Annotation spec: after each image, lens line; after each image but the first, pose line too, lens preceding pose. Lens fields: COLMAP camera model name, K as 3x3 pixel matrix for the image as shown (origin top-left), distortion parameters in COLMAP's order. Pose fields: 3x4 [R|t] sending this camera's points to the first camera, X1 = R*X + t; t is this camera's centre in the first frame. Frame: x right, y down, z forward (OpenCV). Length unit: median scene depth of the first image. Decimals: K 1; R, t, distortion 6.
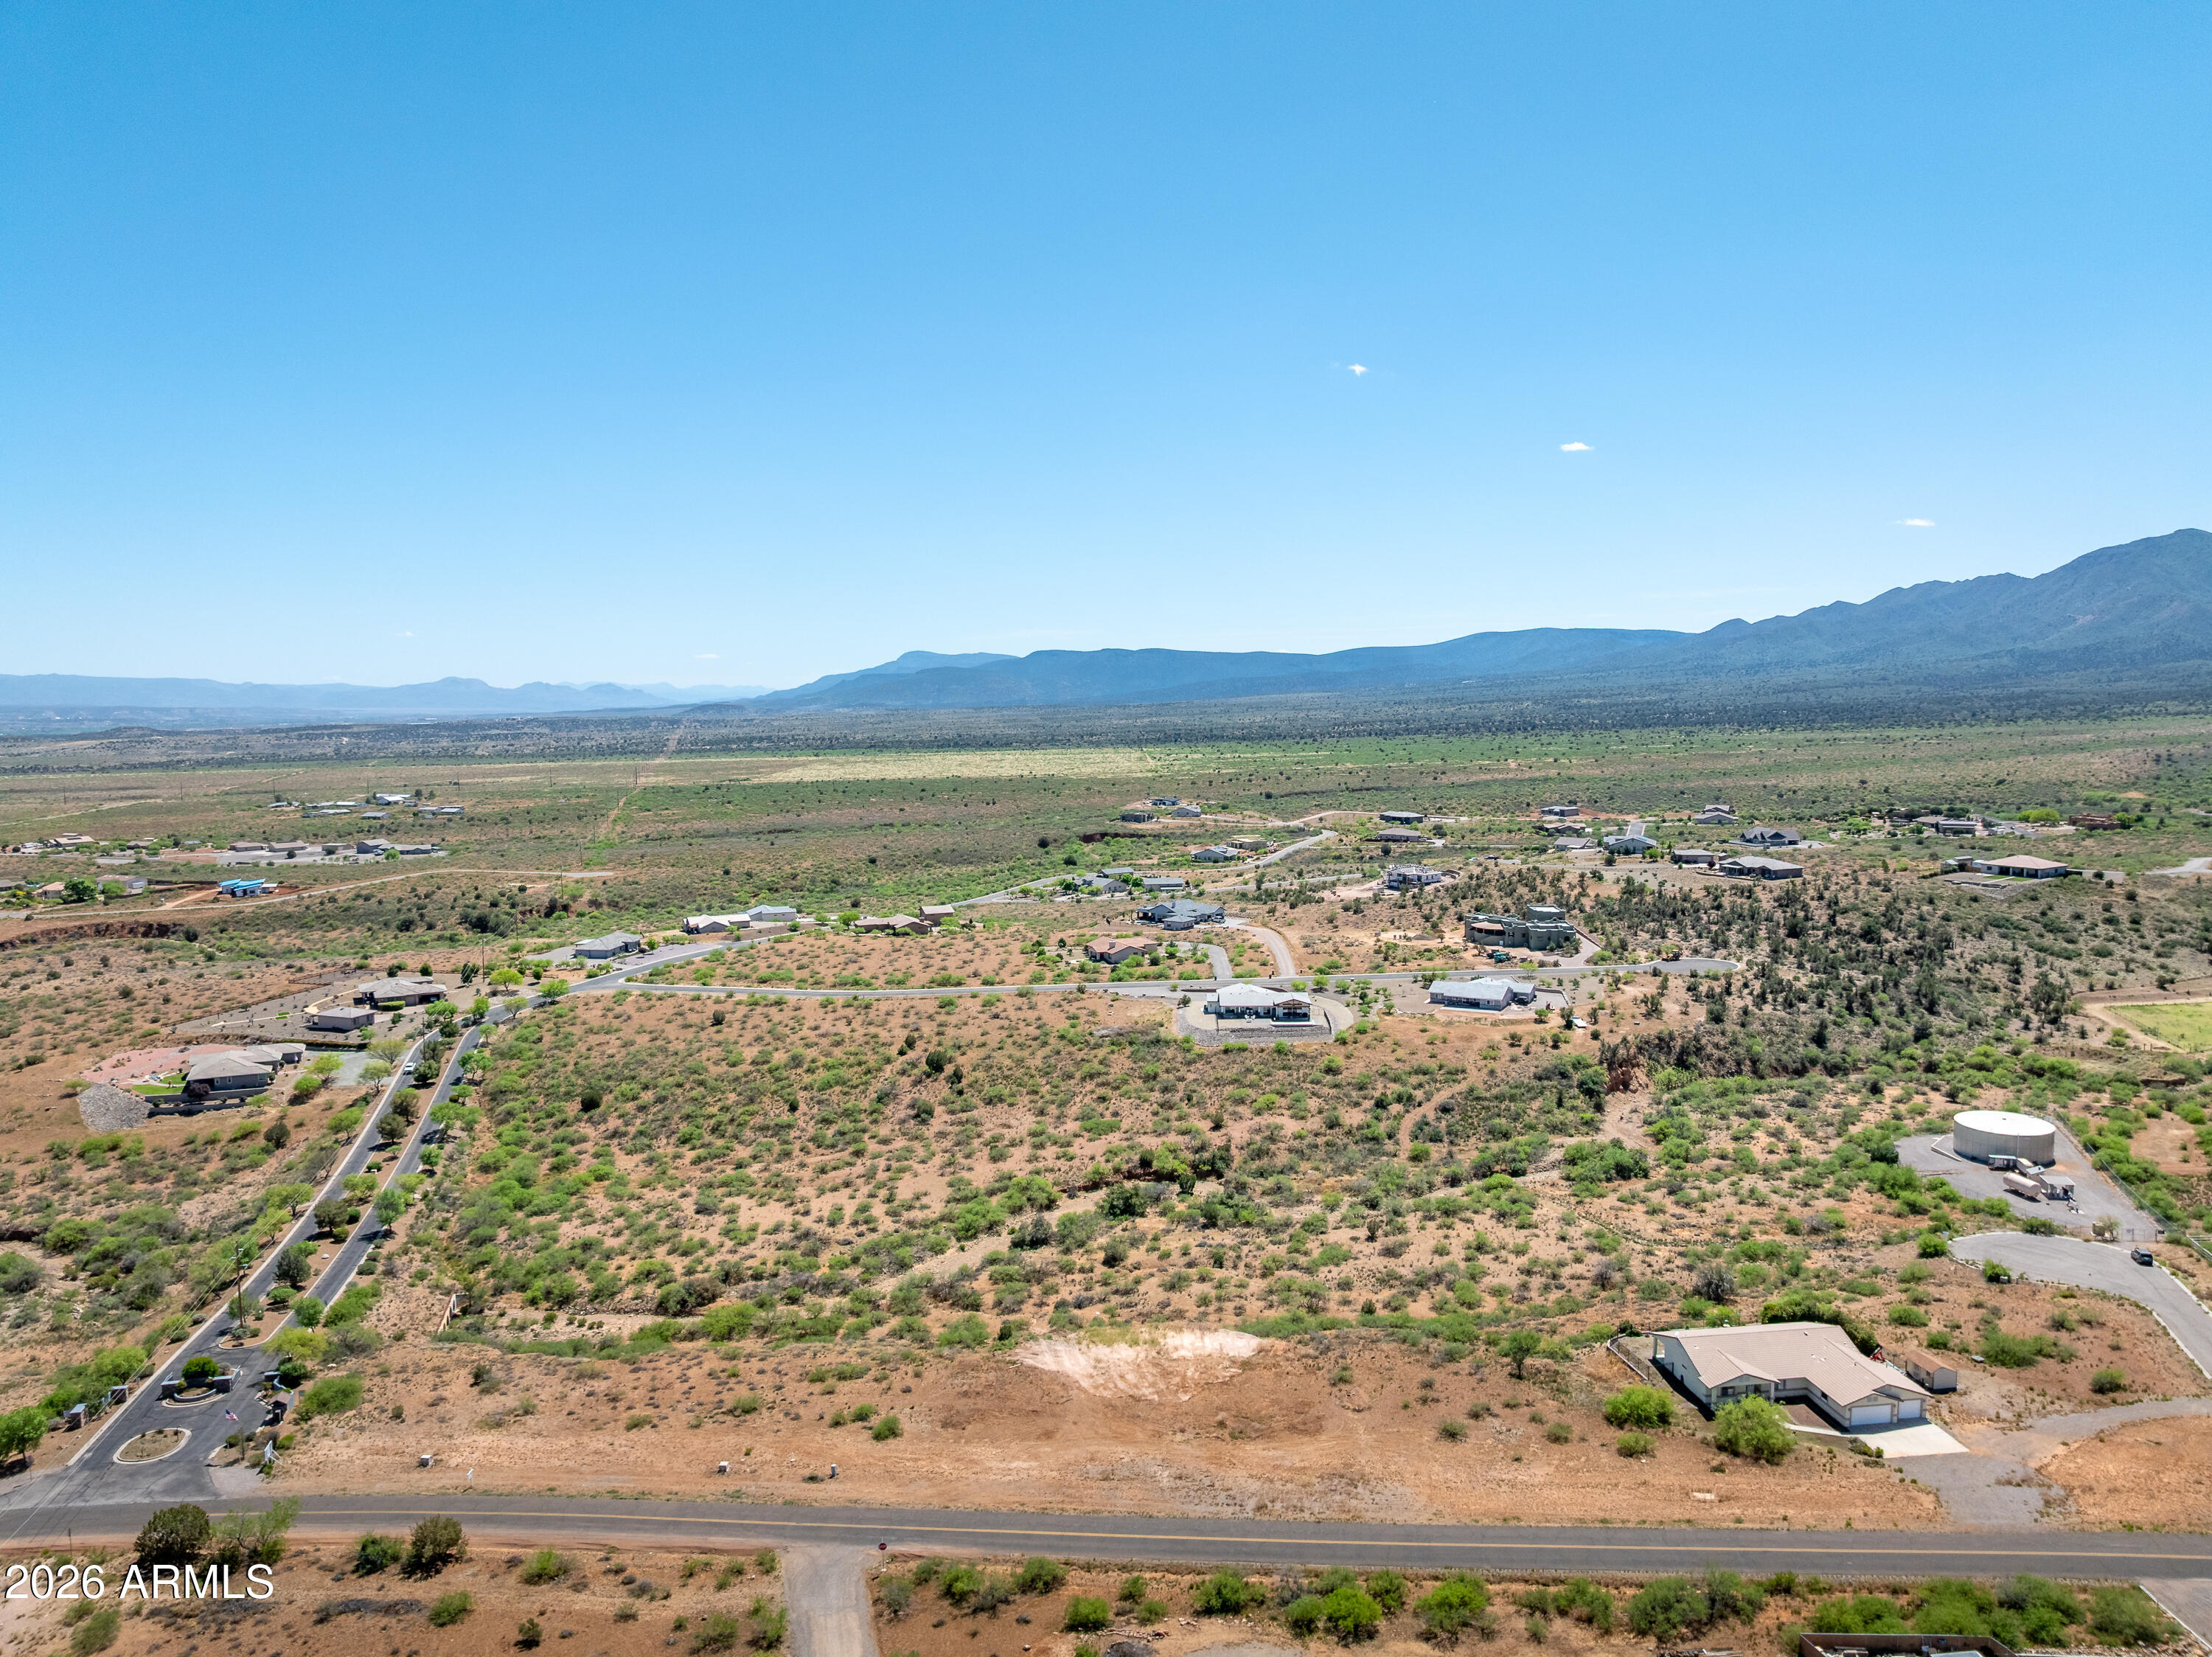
lens RADIAL K [[1552.6, 0, 1110.3], [0, 1552.6, 819.8], [0, 0, 1]] dist [-0.038626, -0.003800]
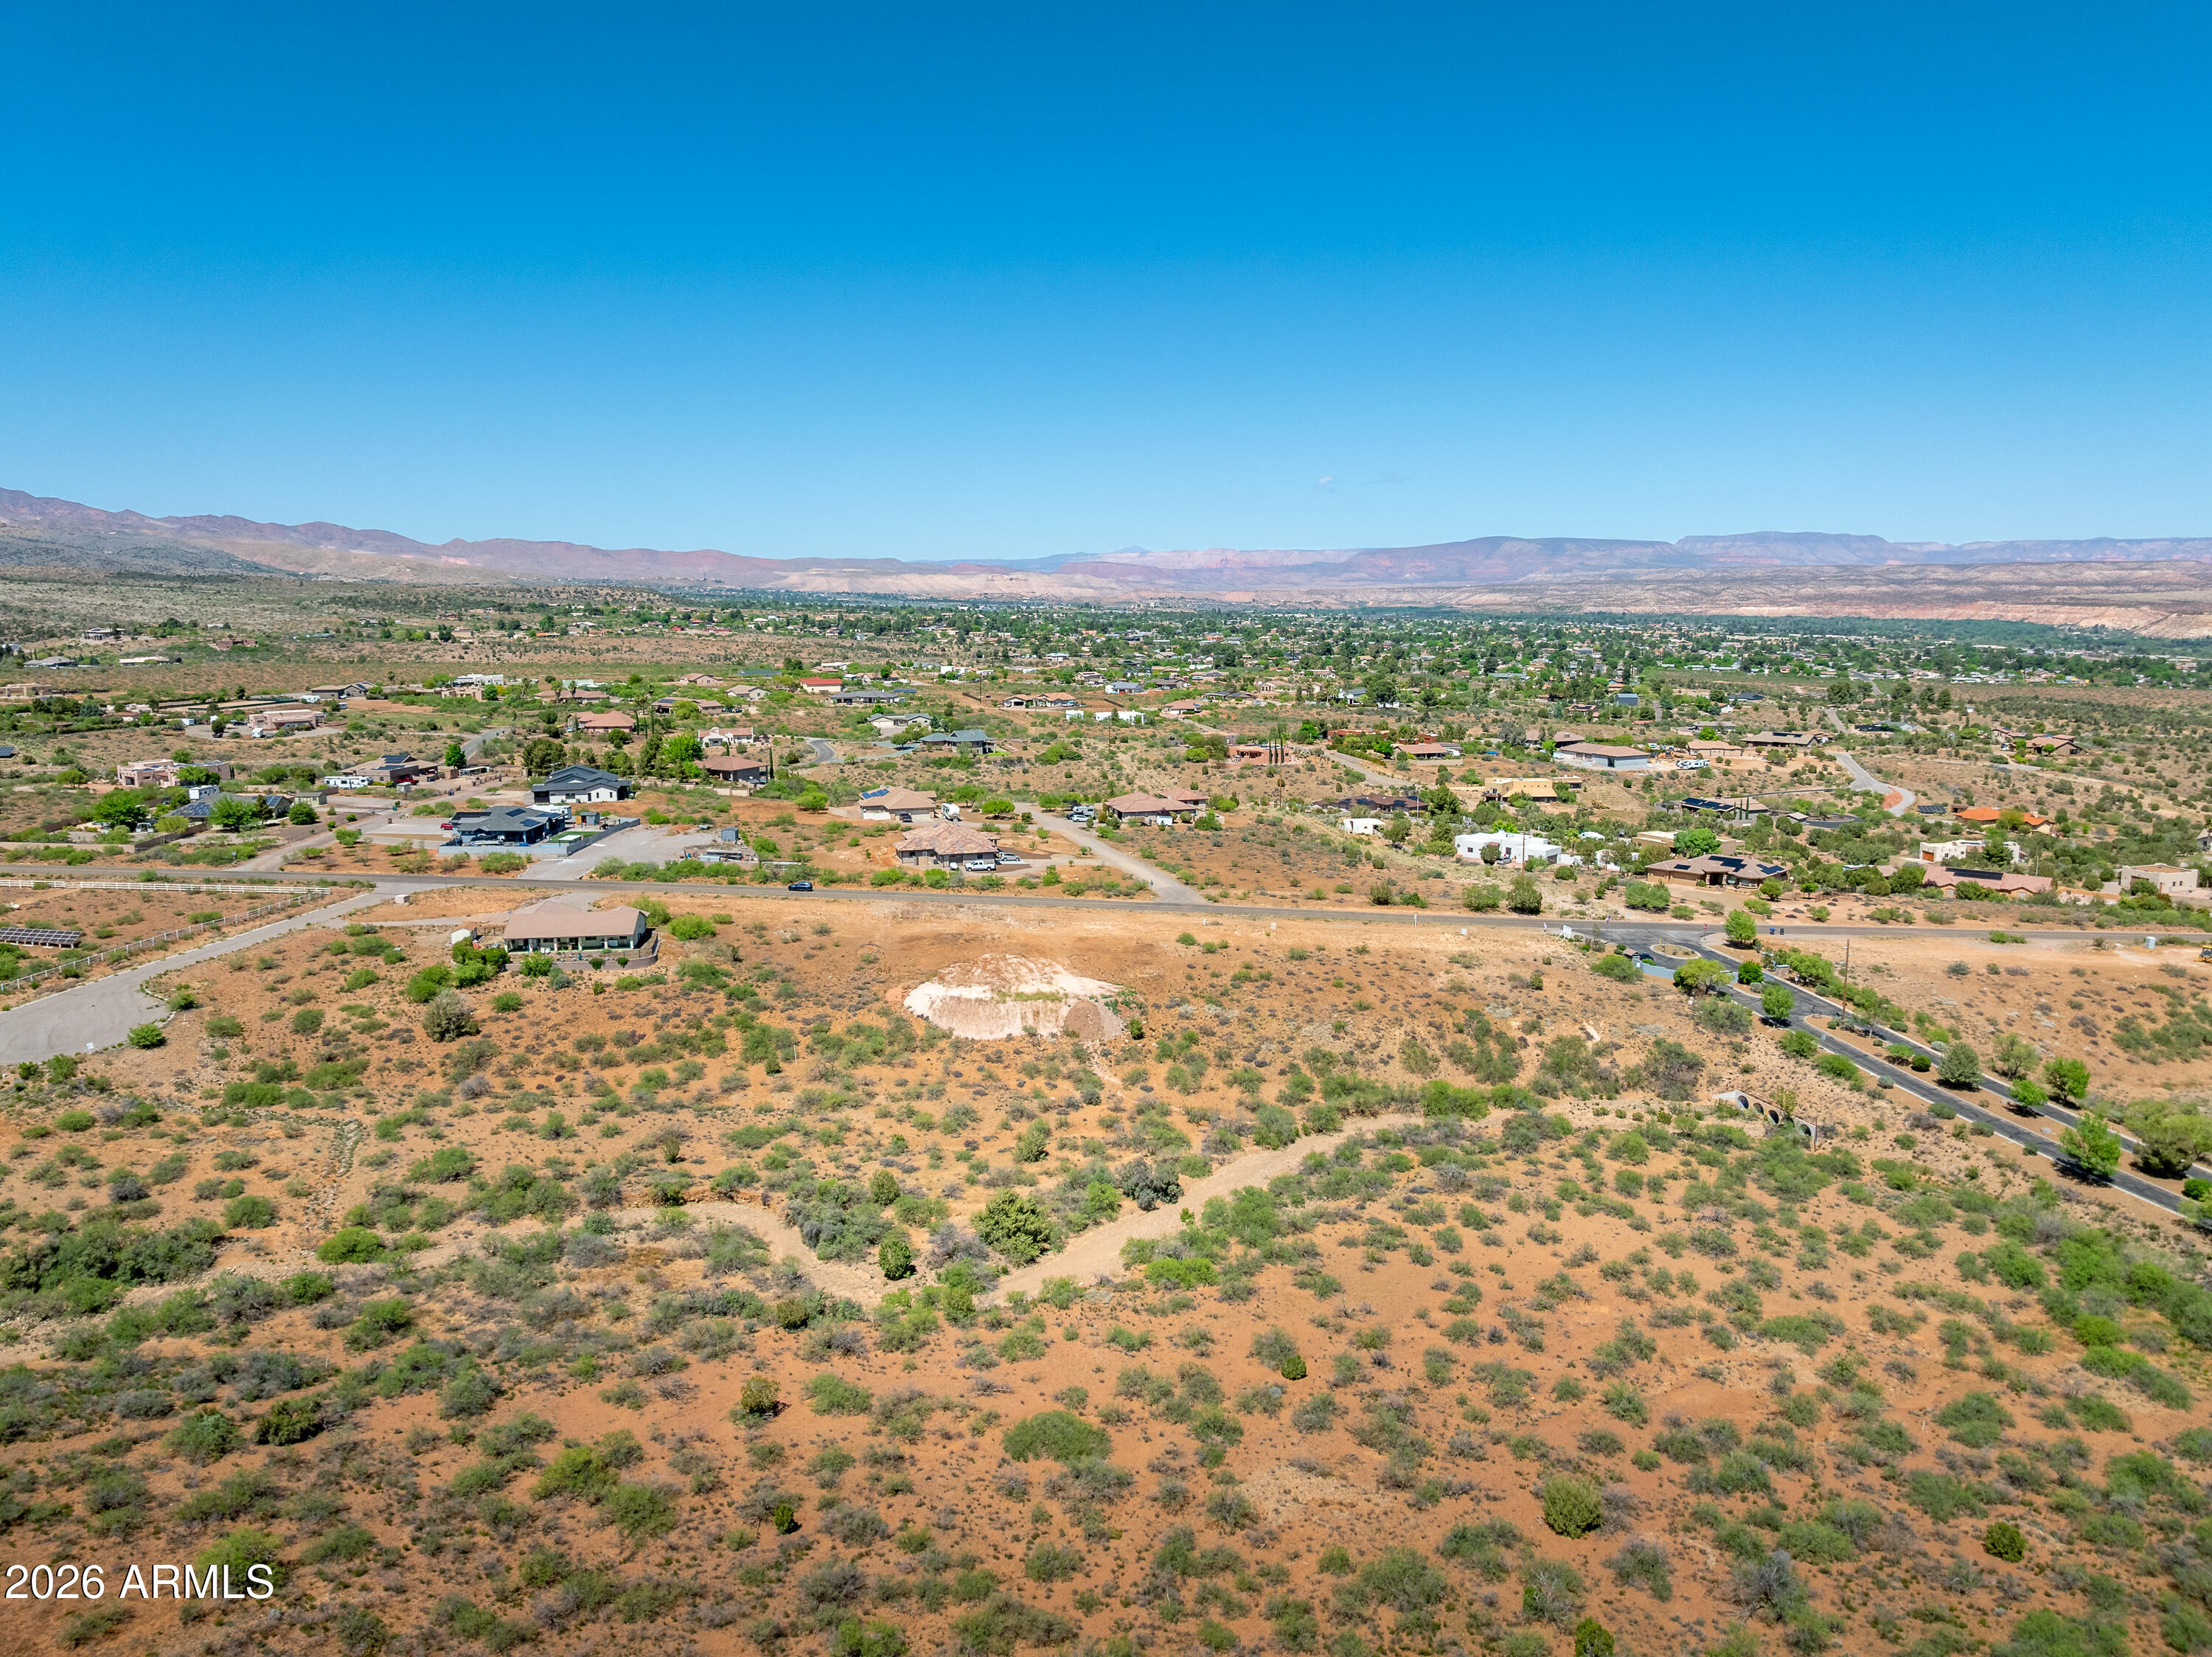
lens RADIAL K [[1552.6, 0, 1111.4], [0, 1552.6, 822.5], [0, 0, 1]] dist [-0.038626, -0.003800]
pose [[-0.999268, 0.012668, -0.036102, -0.008235], [0.003869, 0.972217, 0.234051, -0.040447], [0.038064, 0.233740, -0.971554, 1.318526]]
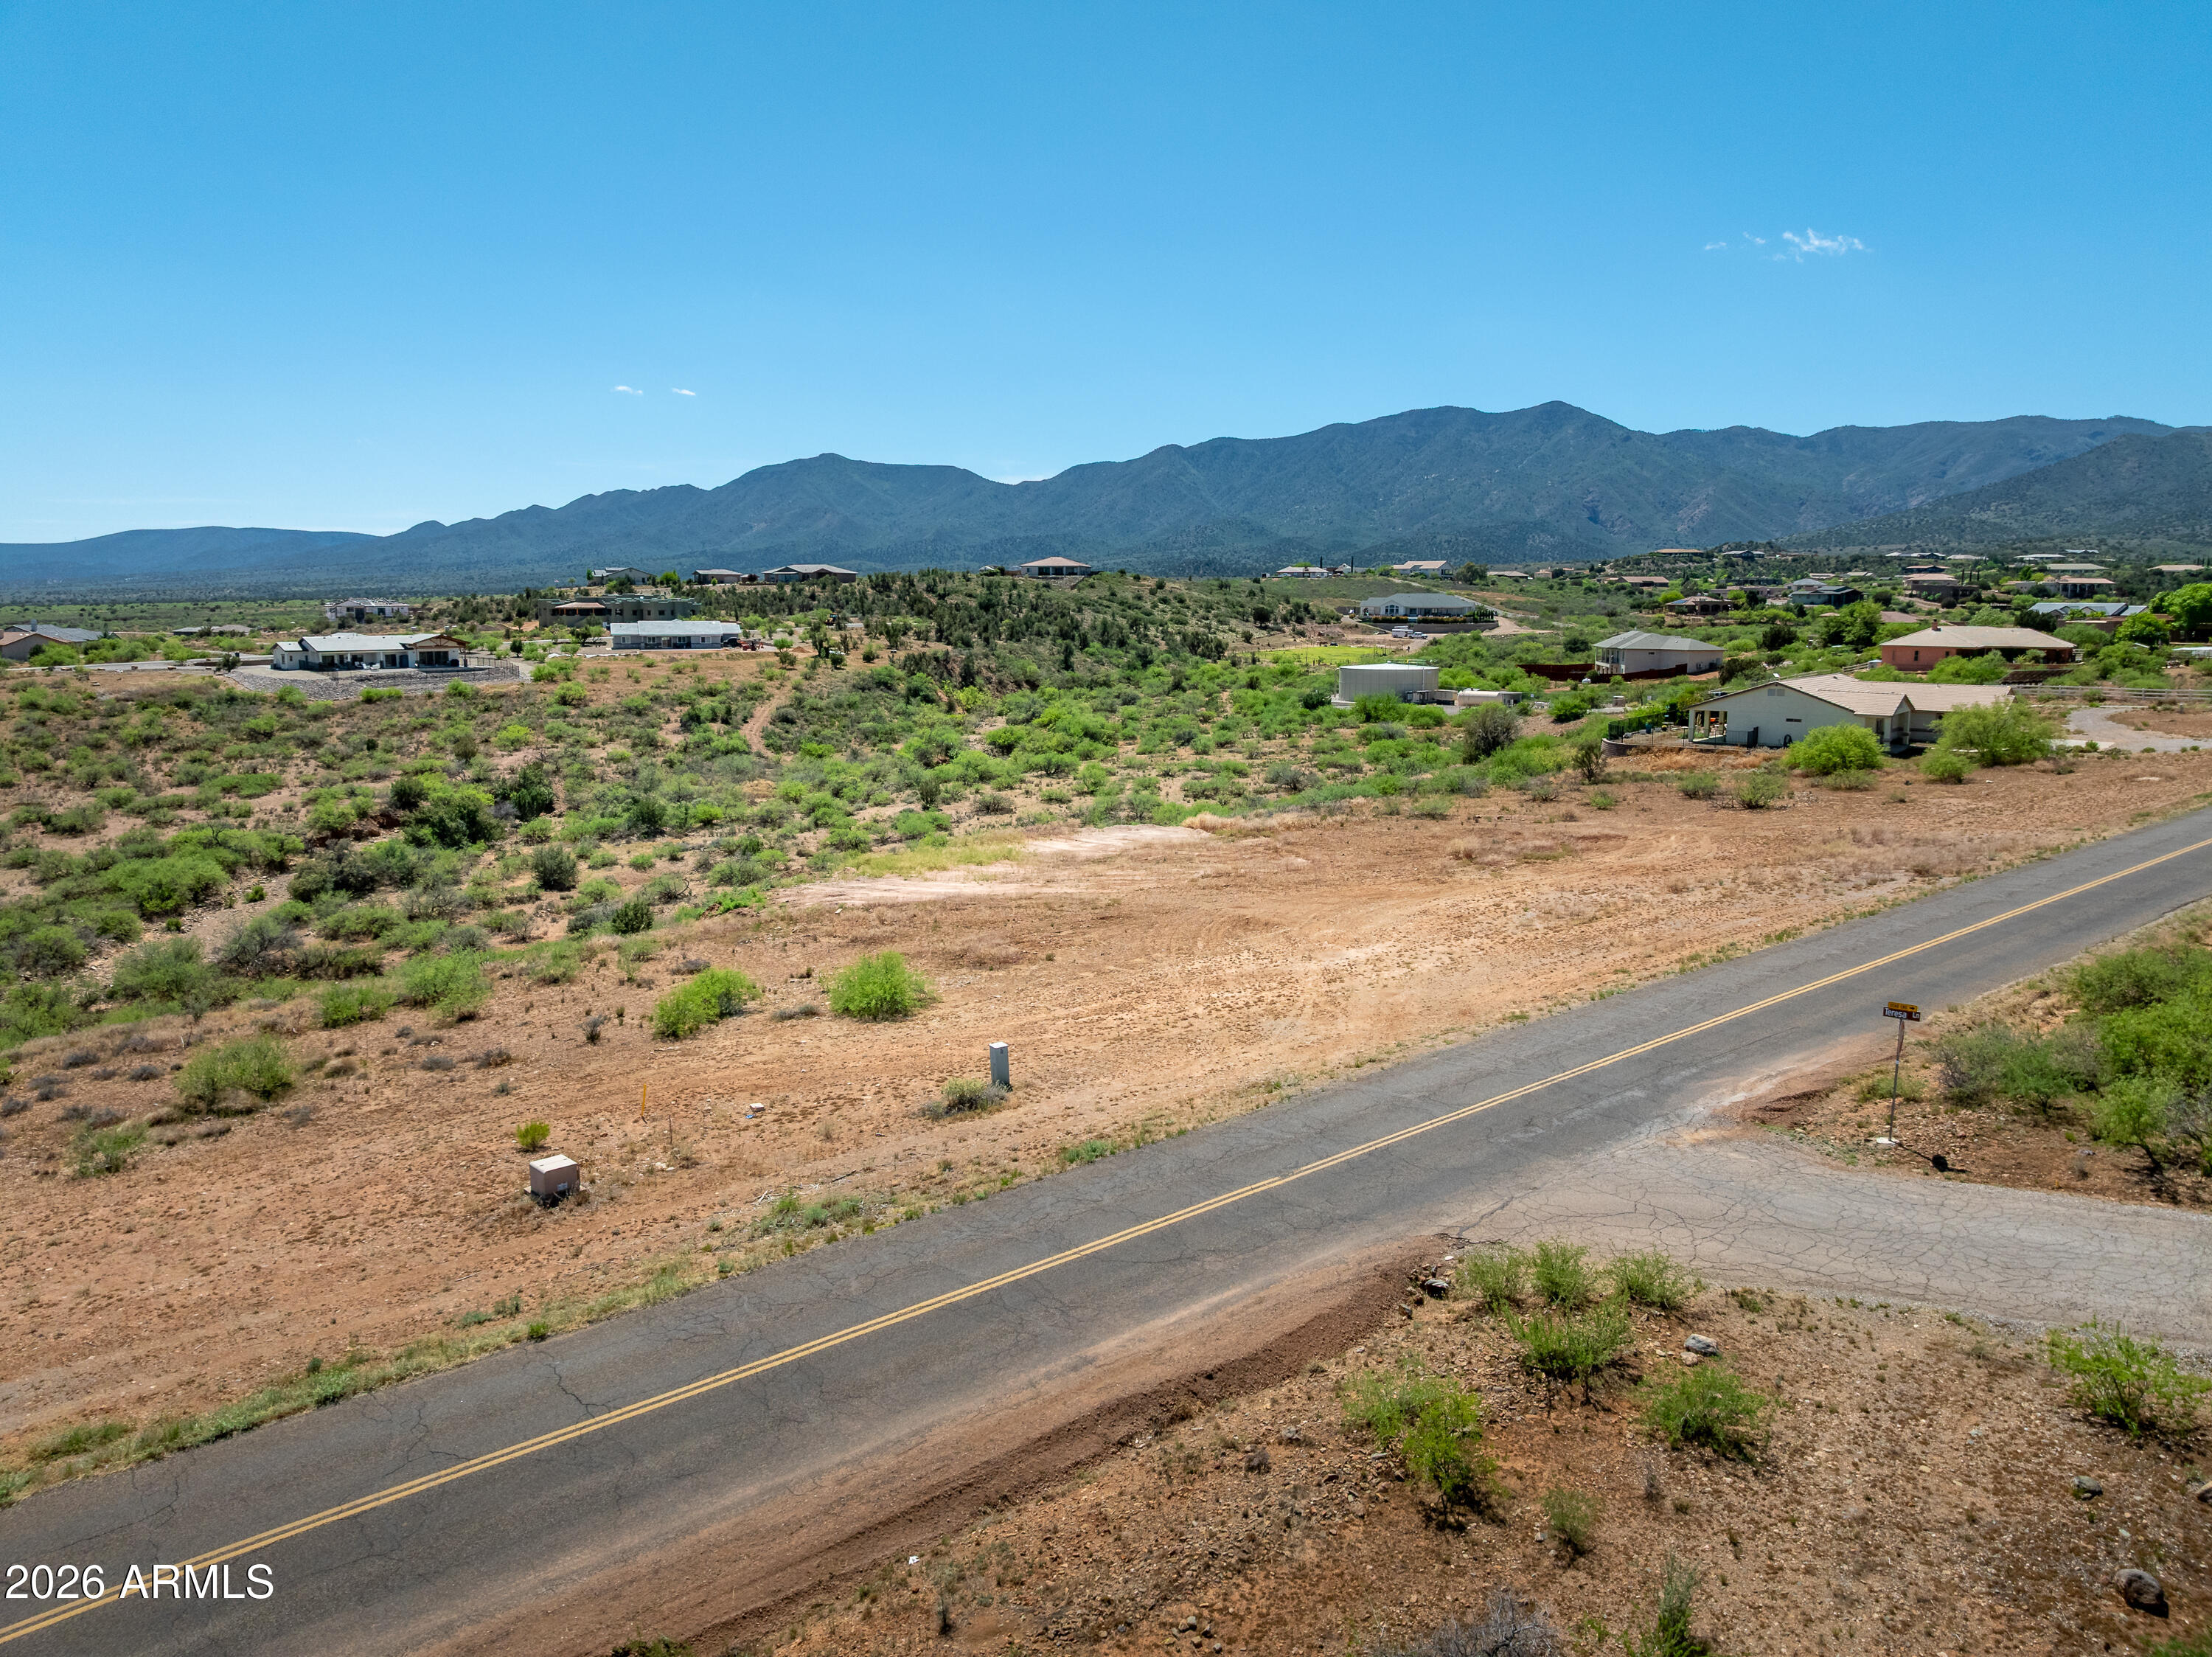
lens RADIAL K [[1552.6, 0, 1125.8], [0, 1552.6, 826.3], [0, 0, 1]] dist [-0.038626, -0.003800]
pose [[0.689039, -0.092833, 0.718754, -0.176328], [0.050807, 0.995509, 0.079872, 0.183410], [-0.722941, -0.018517, 0.690661, 0.407008]]
